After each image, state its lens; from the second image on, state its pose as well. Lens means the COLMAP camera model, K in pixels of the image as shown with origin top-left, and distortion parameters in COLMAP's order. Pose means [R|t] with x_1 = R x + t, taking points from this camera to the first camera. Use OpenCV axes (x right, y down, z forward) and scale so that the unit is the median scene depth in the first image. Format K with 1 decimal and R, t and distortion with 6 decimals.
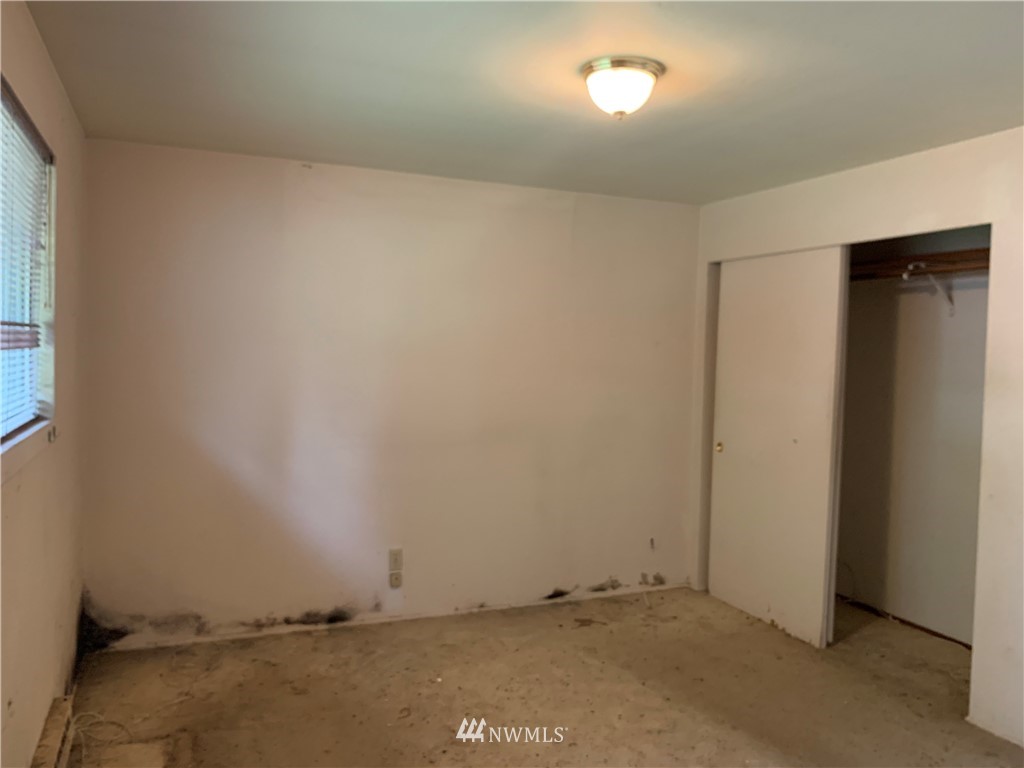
lens RADIAL K [[814.4, 0, 514.6], [0, 814.4, 384.1], [0, 0, 1]] dist [0.013768, -0.002190]
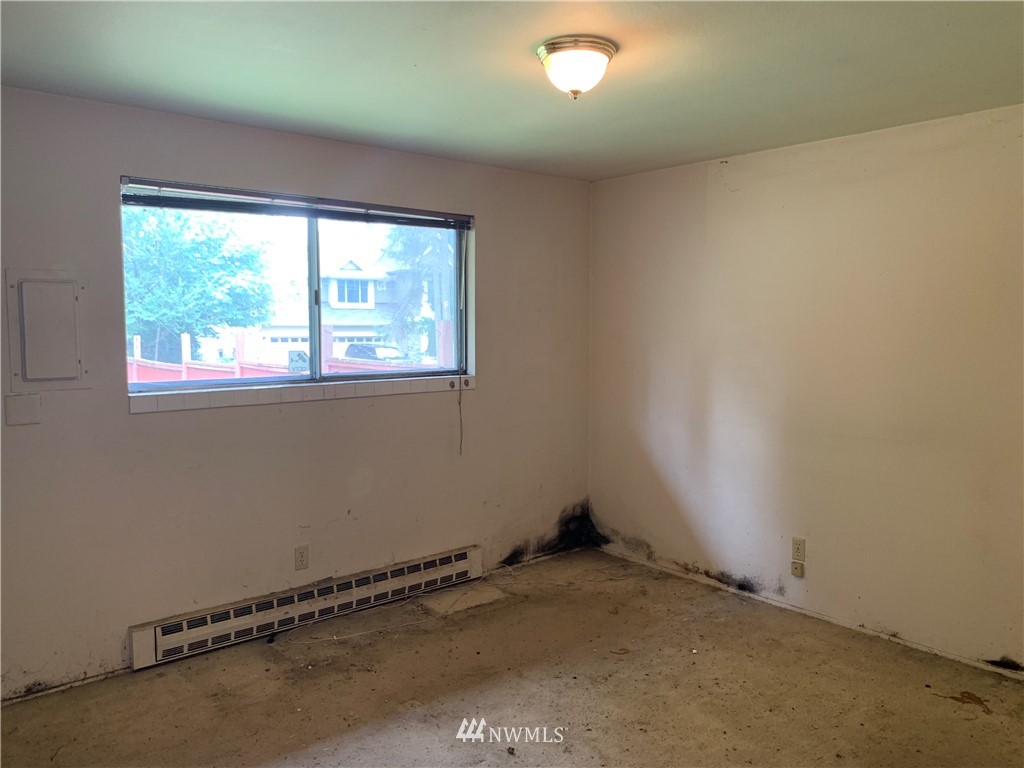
lens RADIAL K [[814.4, 0, 506.6], [0, 814.4, 382.5], [0, 0, 1]] dist [0.013768, -0.002190]
pose [[0.300047, 0.055080, -0.952333, 0.714458], [-0.040779, 0.998160, 0.044882, -0.010451], [0.953052, 0.025368, 0.301741, 0.407875]]
